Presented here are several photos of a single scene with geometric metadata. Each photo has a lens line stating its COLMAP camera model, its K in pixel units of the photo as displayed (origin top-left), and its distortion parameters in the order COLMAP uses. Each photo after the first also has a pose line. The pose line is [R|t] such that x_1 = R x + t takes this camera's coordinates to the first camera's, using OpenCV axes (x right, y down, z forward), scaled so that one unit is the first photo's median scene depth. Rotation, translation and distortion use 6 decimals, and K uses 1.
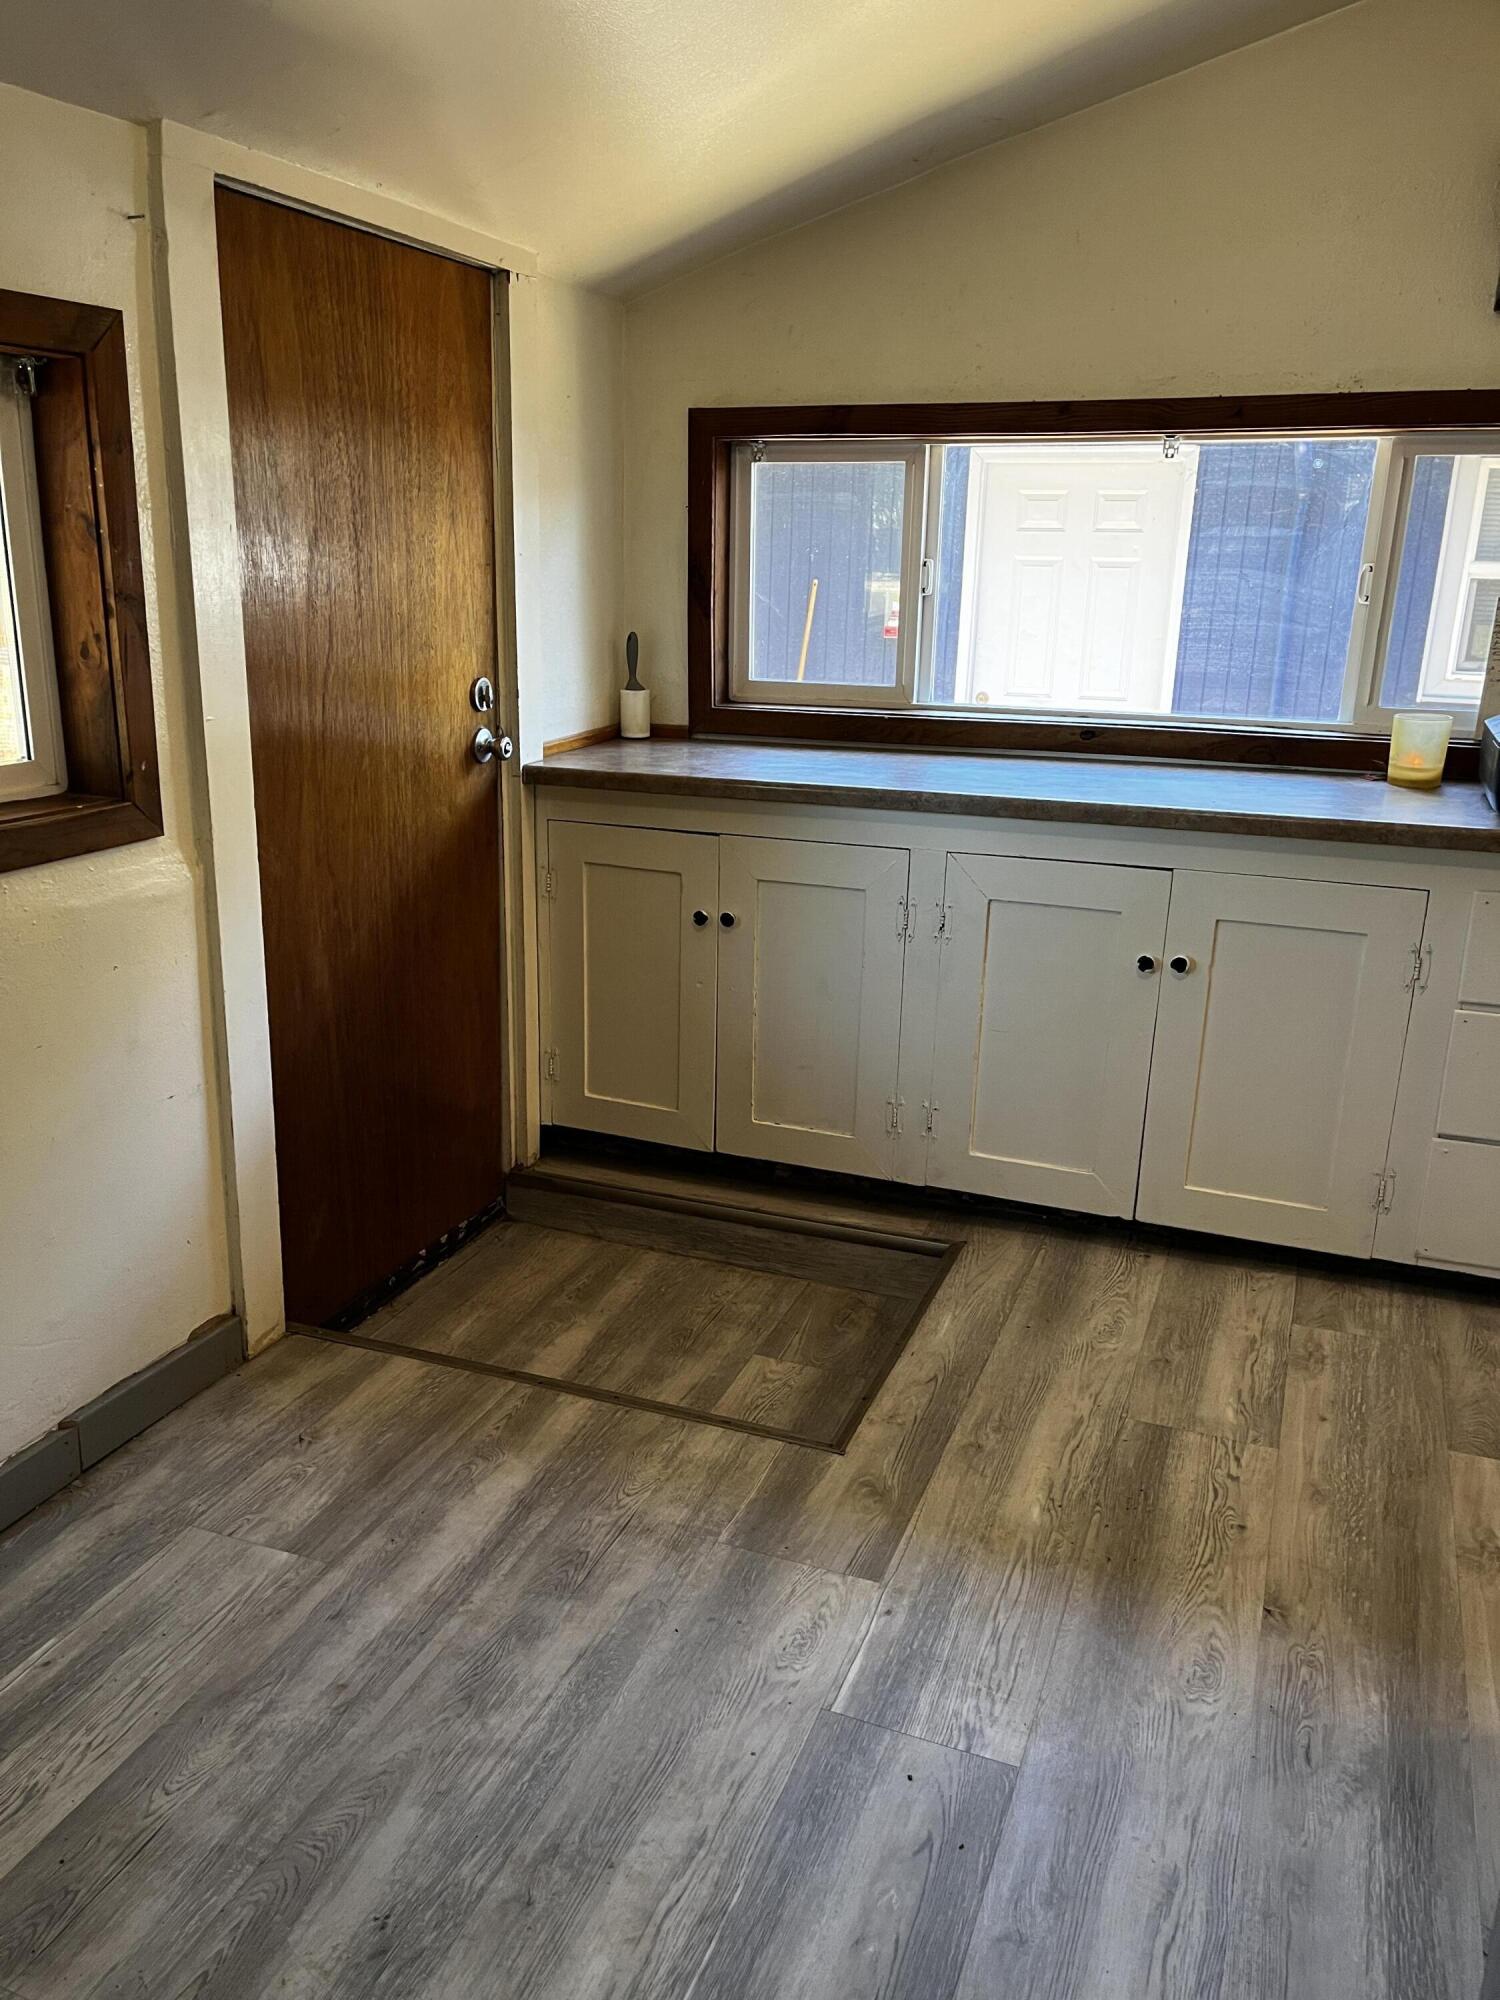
lens RADIAL K [[1512.7, 0, 730.9], [0, 1512.7, 1012.3], [0, 0, 1]] dist [0.063670, -0.071553]
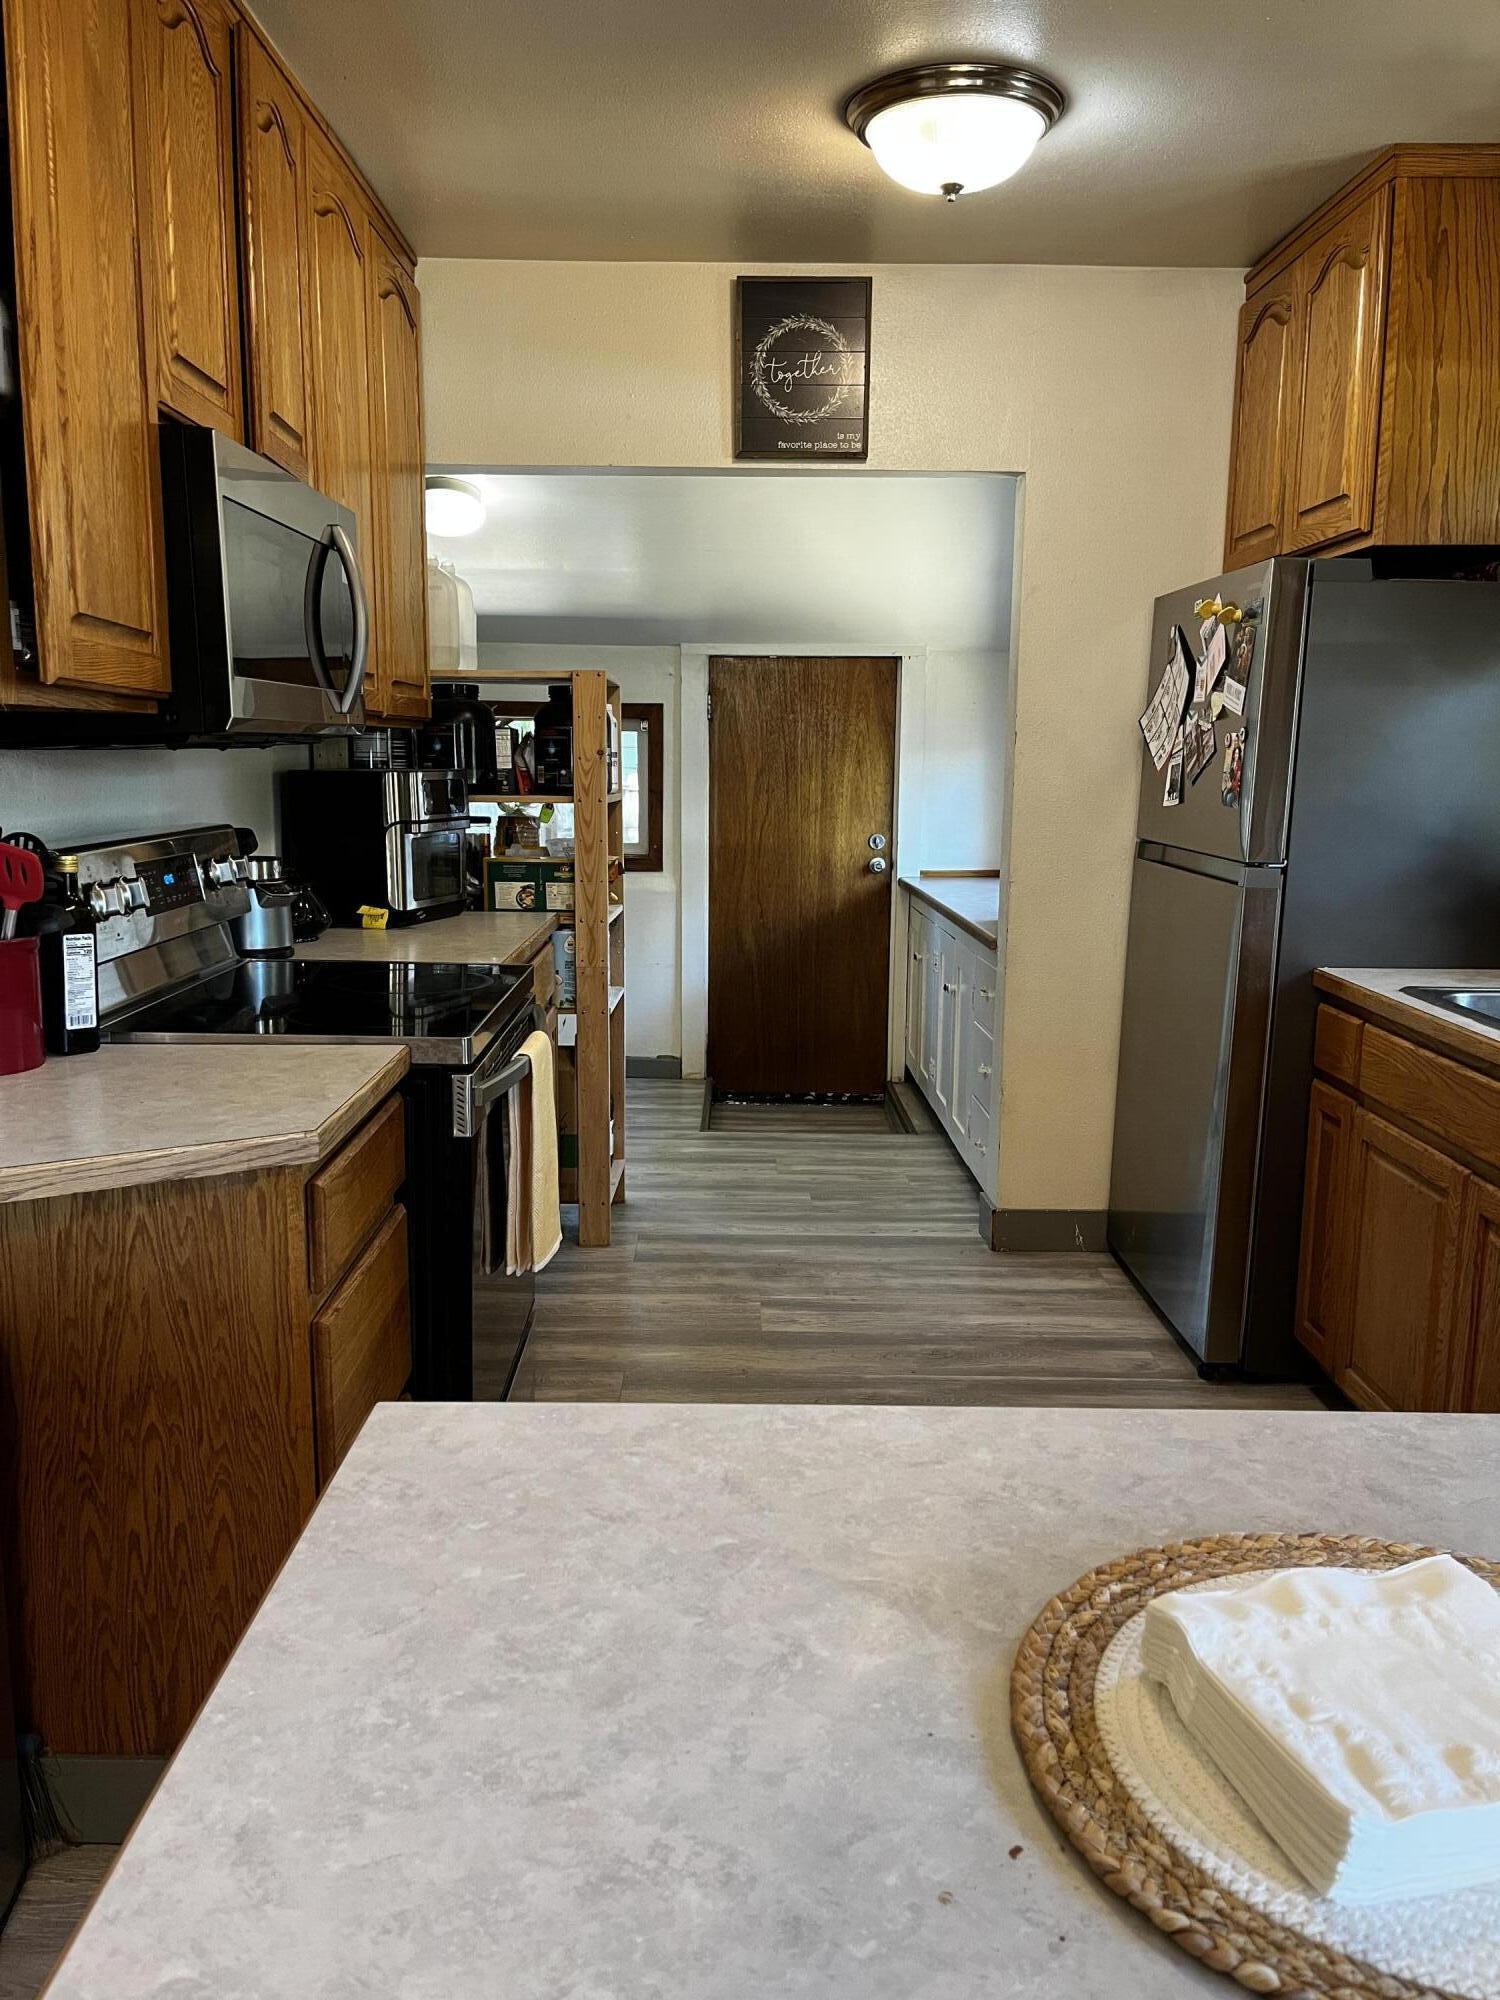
lens RADIAL K [[1512.7, 0, 743.4], [0, 1512.7, 1009.1], [0, 0, 1]] dist [0.063670, -0.071553]
pose [[0.383717, 0.139972, -0.912781, 2.038704], [-0.275289, 0.960841, 0.031616, 0.003867], [0.881463, 0.239147, 0.407224, 0.018286]]
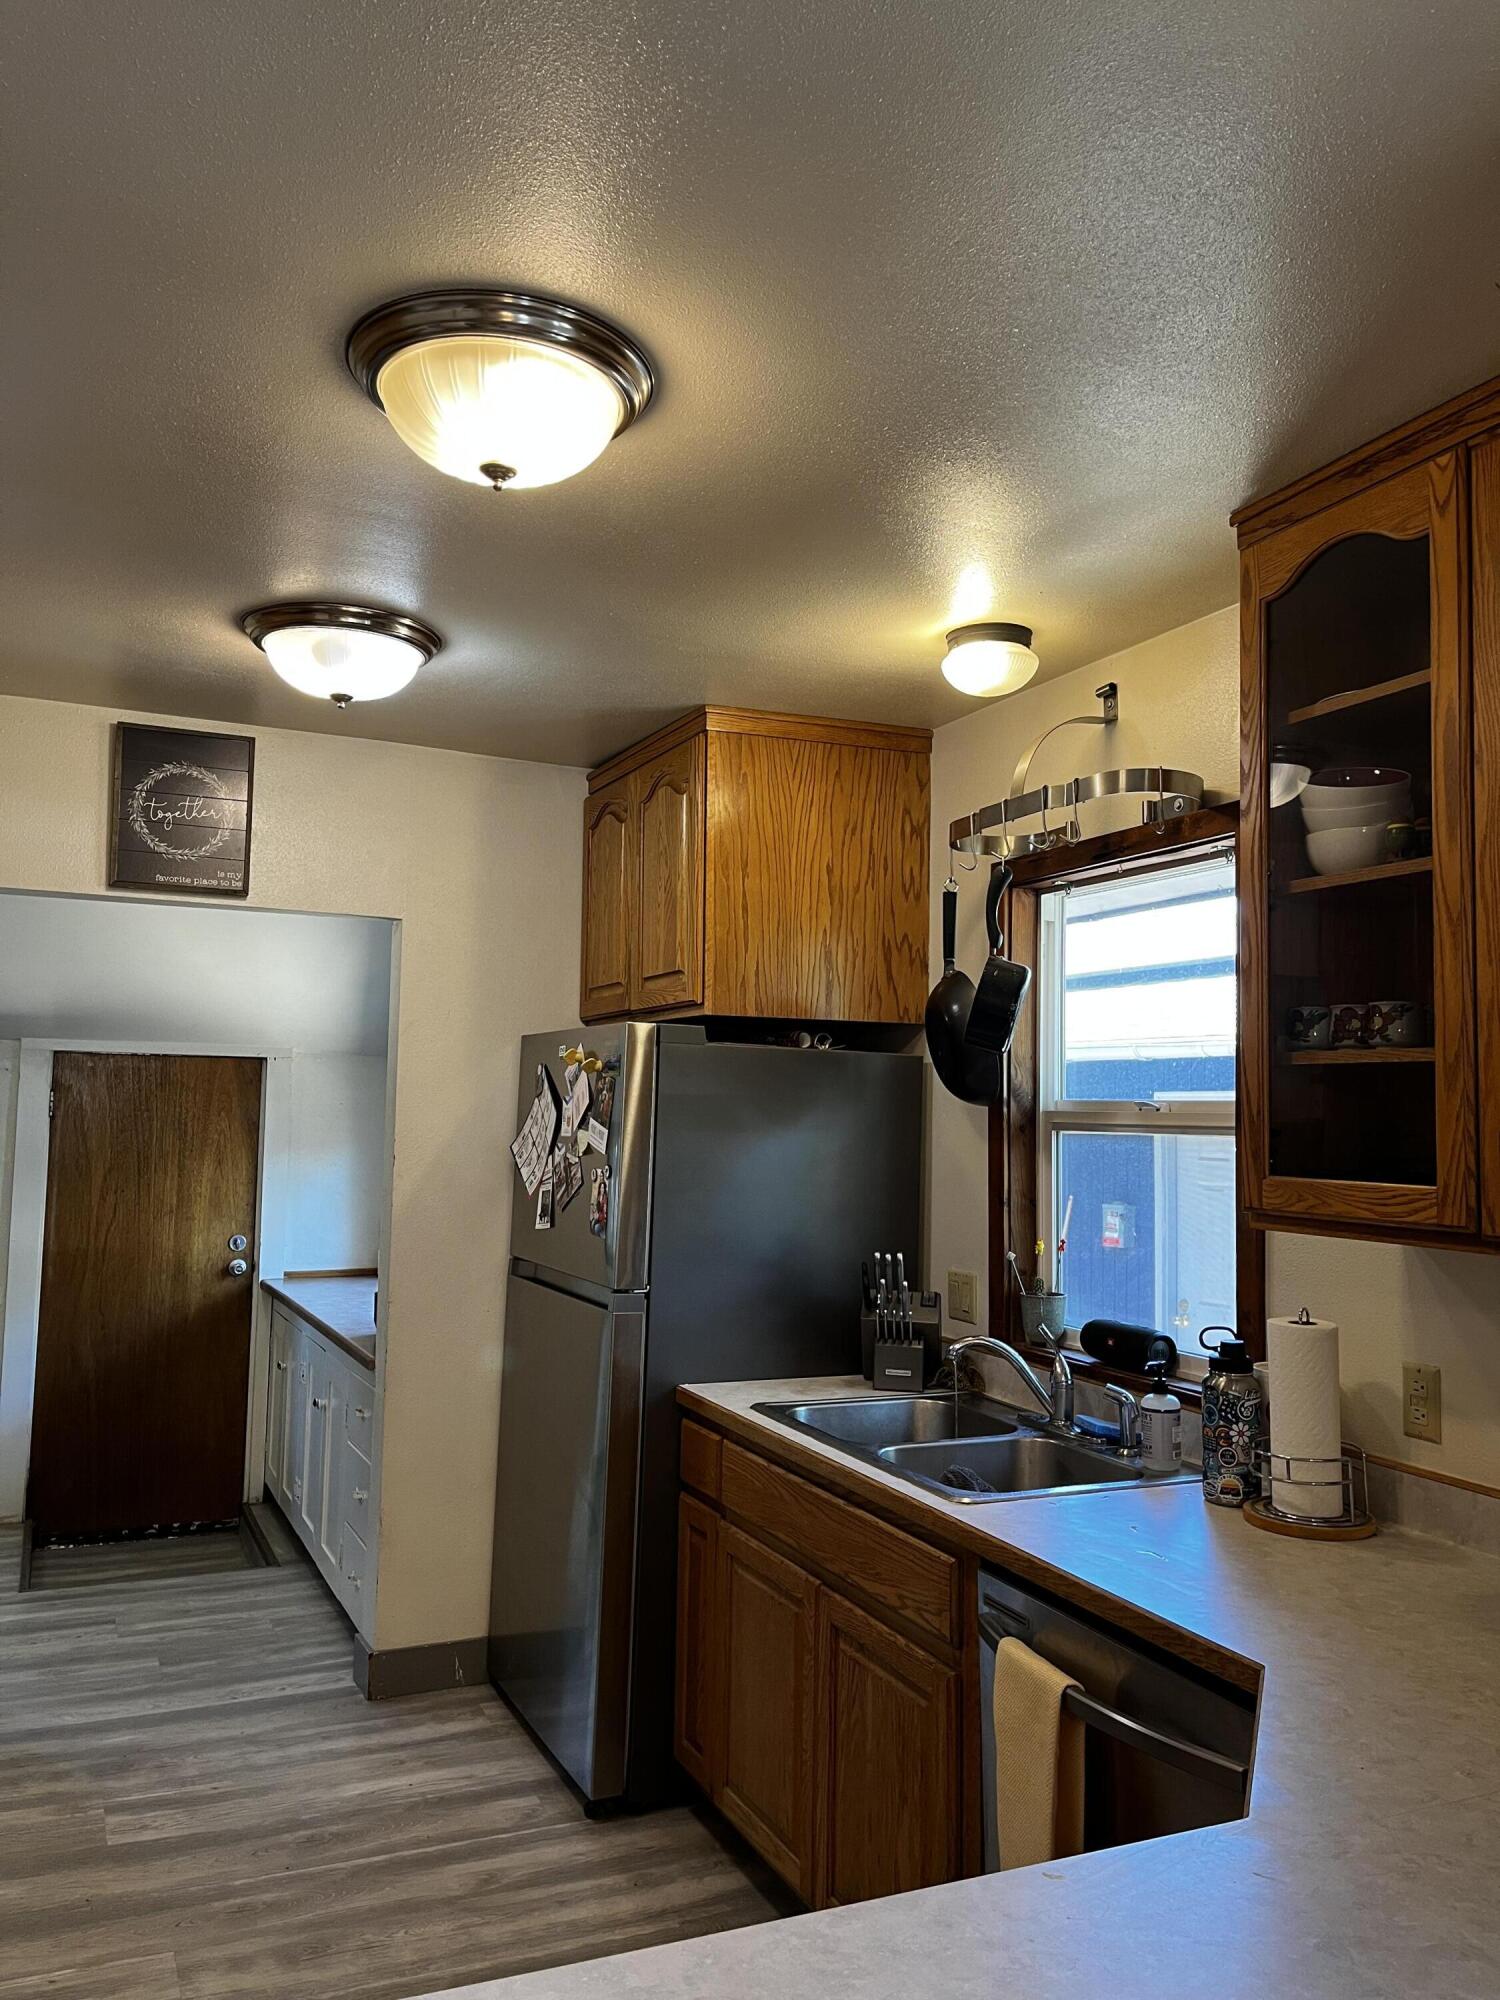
lens RADIAL K [[1512.7, 0, 739.5], [0, 1512.7, 1000.9], [0, 0, 1]] dist [0.063670, -0.071553]
pose [[0.724761, -0.058795, -0.686488, 2.066249], [-0.208590, 0.930873, -0.299944, -0.041417], [0.656668, 0.360582, 0.662396, -0.054542]]
